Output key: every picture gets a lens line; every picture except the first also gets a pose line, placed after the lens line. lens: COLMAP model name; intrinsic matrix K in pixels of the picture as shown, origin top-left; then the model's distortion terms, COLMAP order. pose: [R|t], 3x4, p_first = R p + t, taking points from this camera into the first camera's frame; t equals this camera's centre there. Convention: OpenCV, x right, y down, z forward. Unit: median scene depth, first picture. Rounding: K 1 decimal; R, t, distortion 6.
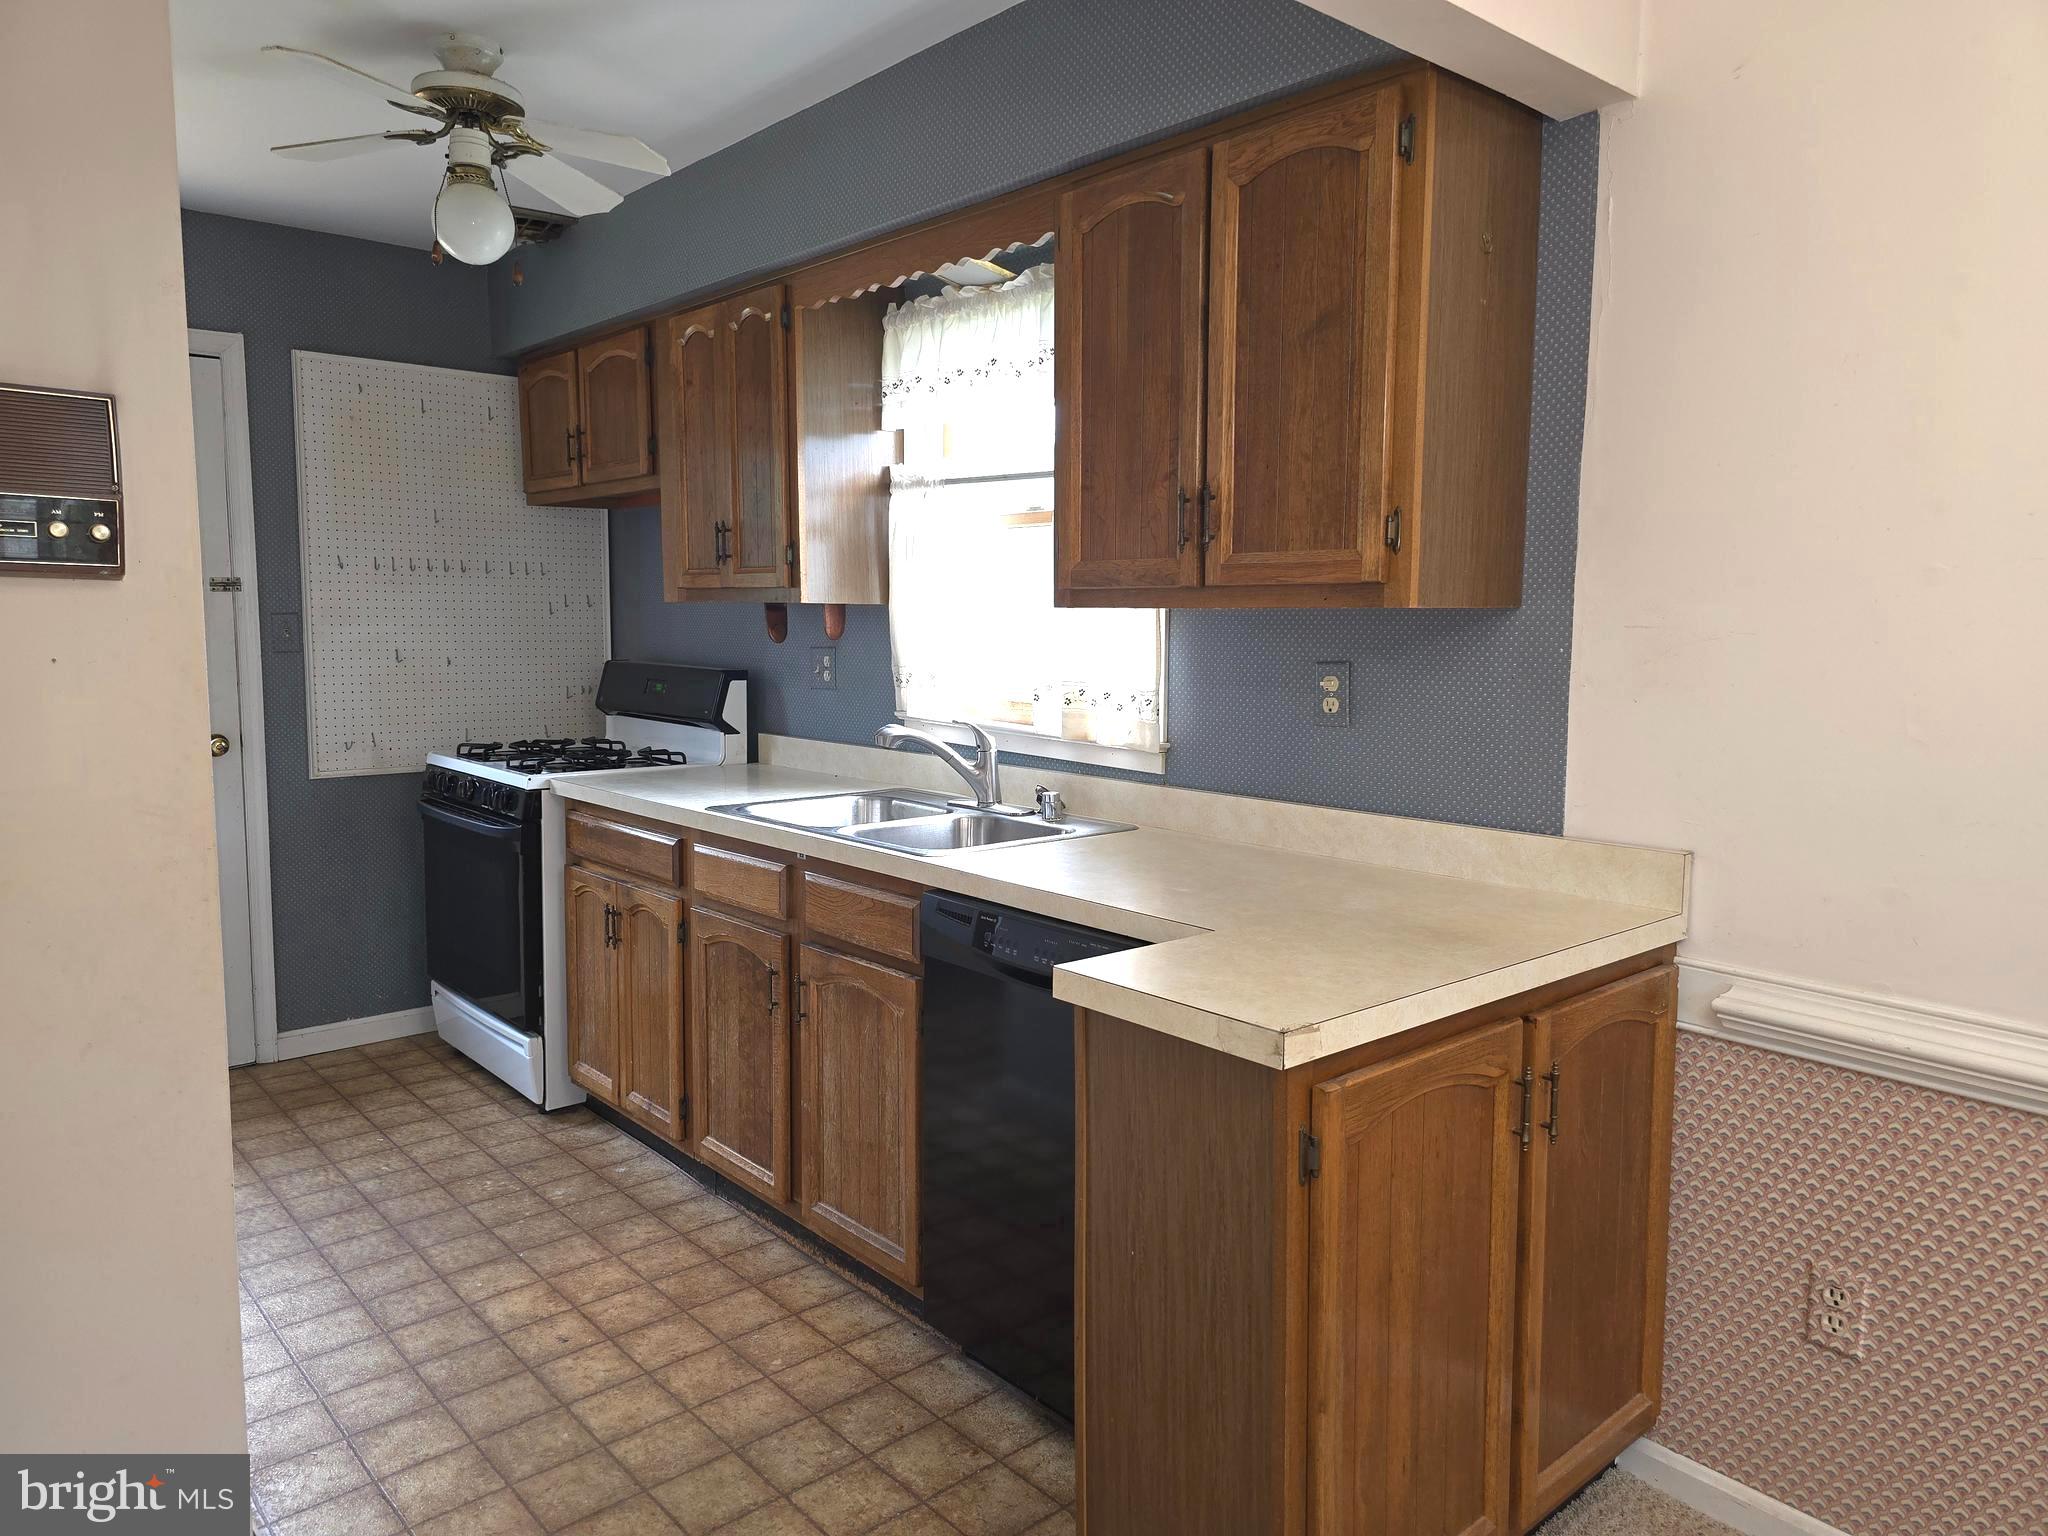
lens RADIAL K [[1369.5, 0, 1030.3], [0, 1369.5, 749.8], [0, 0, 1]] dist [0.058066, -0.063318]
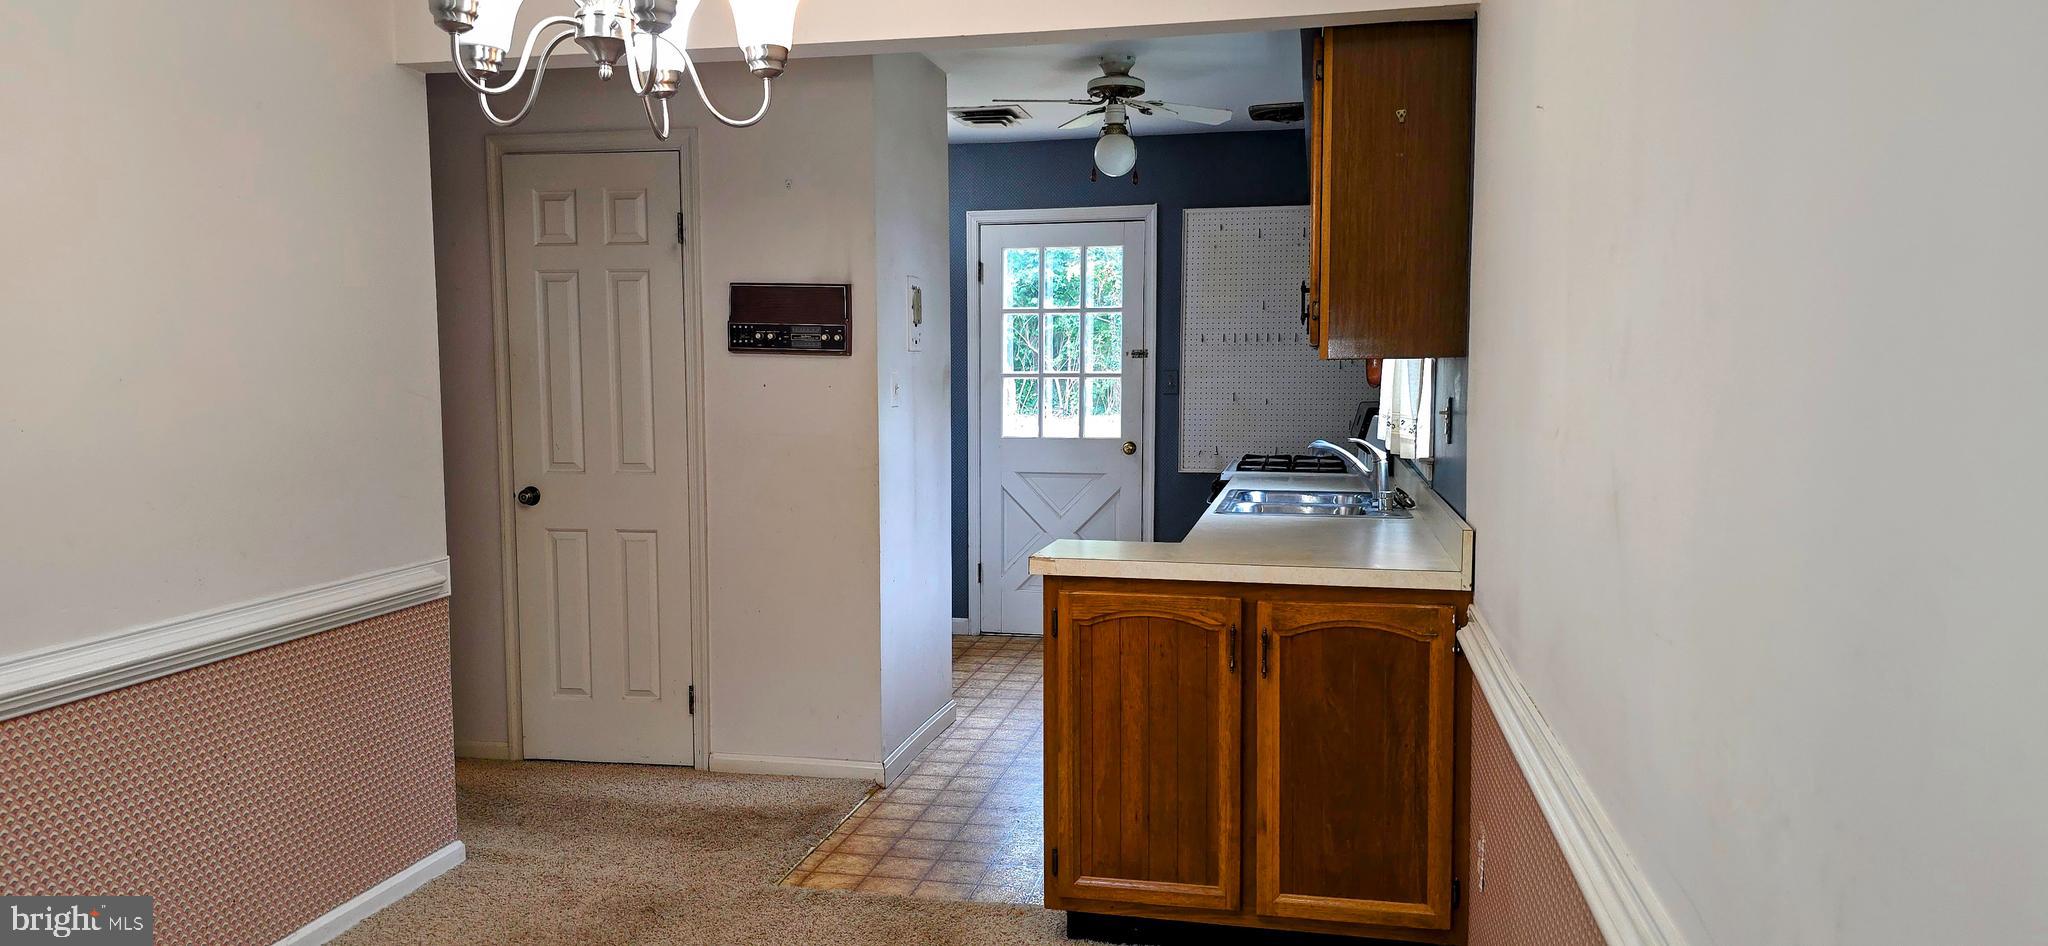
lens RADIAL K [[1350.4, 0, 1019.4], [0, 1350.4, 488.4], [0, 0, 1]] dist [0.107666, -0.185351]
pose [[0.598760, 0.063396, -0.798416, 0.924317], [-0.074203, 0.996966, 0.023513, 0.023943], [0.797484, 0.045166, 0.601647, -0.146322]]
